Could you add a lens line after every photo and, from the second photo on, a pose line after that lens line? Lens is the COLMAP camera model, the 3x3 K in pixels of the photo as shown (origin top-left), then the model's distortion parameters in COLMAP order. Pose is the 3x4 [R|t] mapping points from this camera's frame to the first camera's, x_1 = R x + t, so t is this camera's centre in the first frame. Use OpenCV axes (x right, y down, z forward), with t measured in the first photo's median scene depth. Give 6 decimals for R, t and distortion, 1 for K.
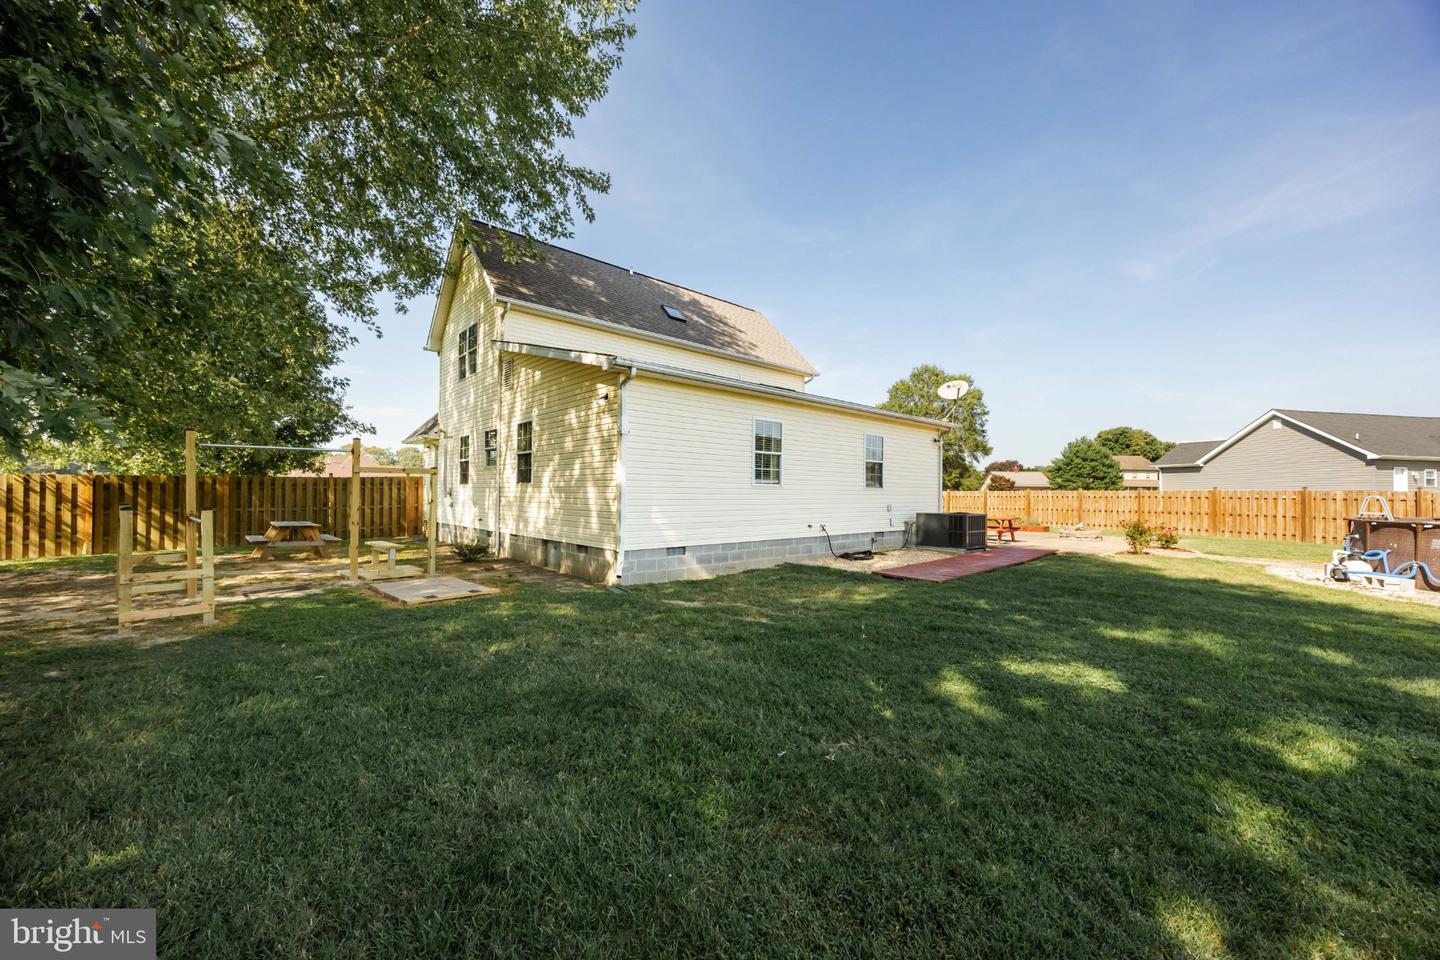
lens RADIAL K [[565.7, 0, 716.2], [0, 565.7, 485.2], [0, 0, 1]] dist [-0.000835, -0.000063]
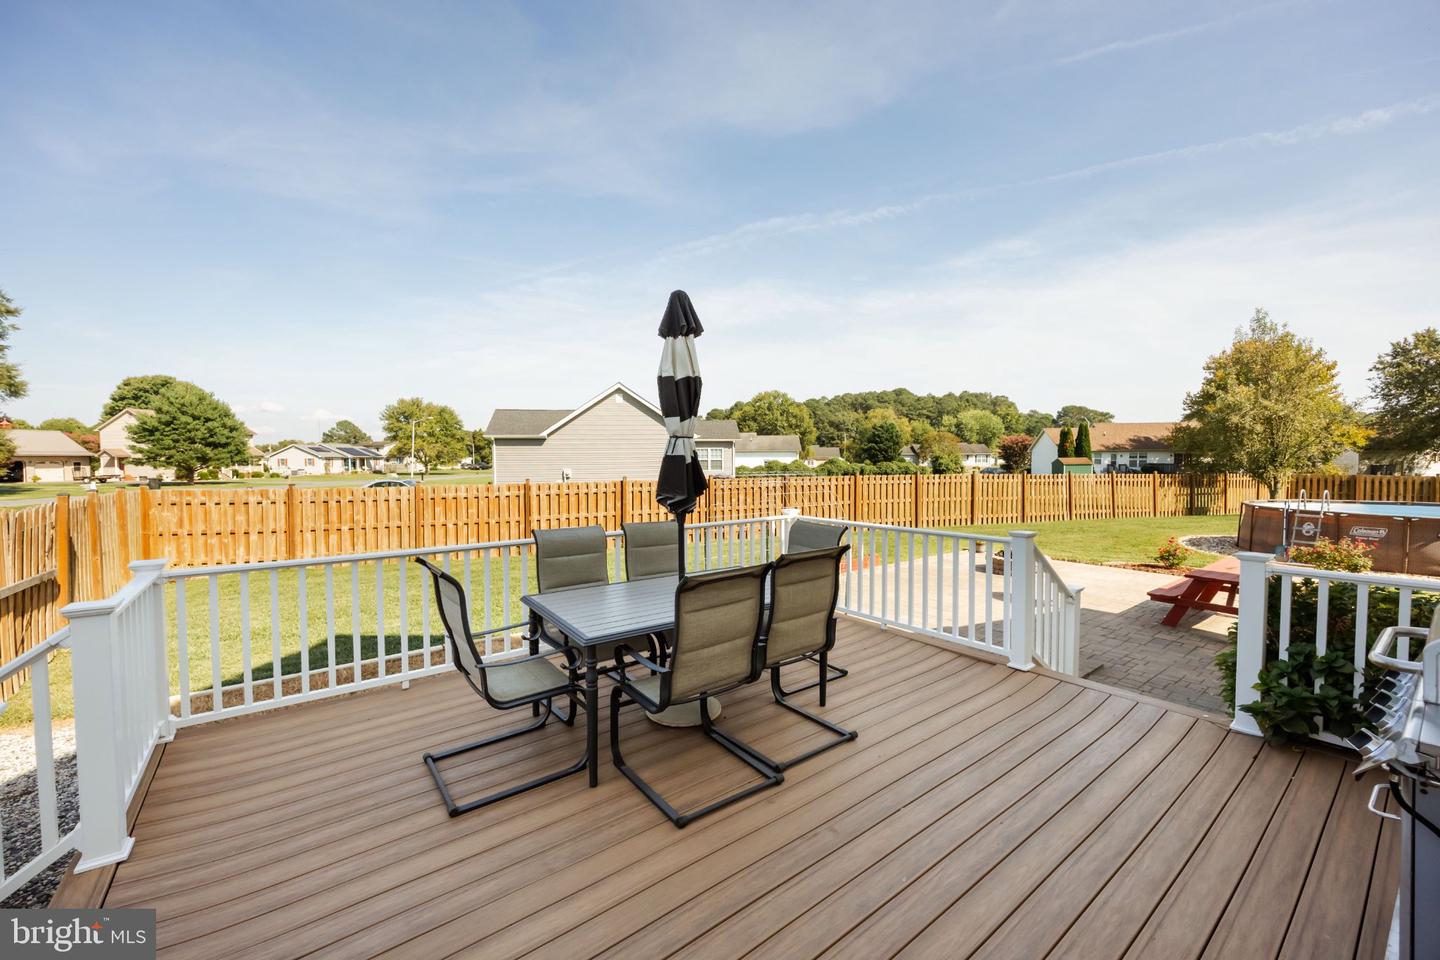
lens RADIAL K [[574.6, 0, 721.6], [0, 574.6, 485.6], [0, 0, 1]] dist [0.003387, 0.000275]
pose [[0.096844, -0.053454, 0.993863, 0.044450], [-0.006918, 0.998497, 0.054377, -0.022847], [-0.995276, -0.012142, 0.096328, 1.278702]]
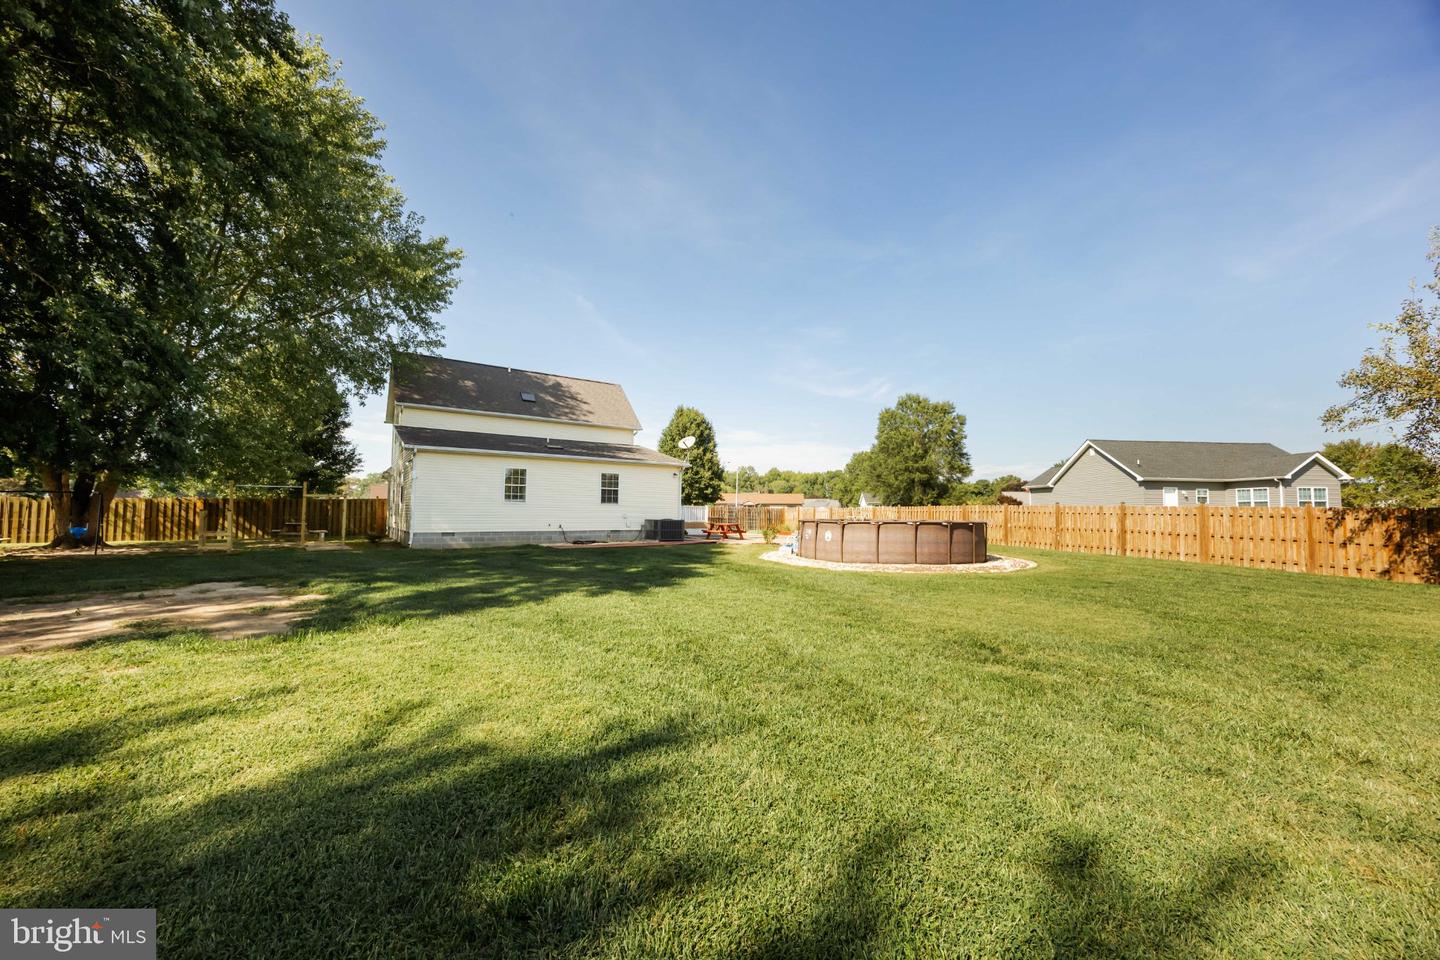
lens RADIAL K [[574.6, 0, 721.6], [0, 574.6, 485.6], [0, 0, 1]] dist [0.003387, 0.000275]
pose [[0.991646, -0.007419, -0.128775, 0.655609], [0.002639, 0.999302, -0.037250, 0.011192], [0.128962, 0.036599, 0.990974, -0.524486]]
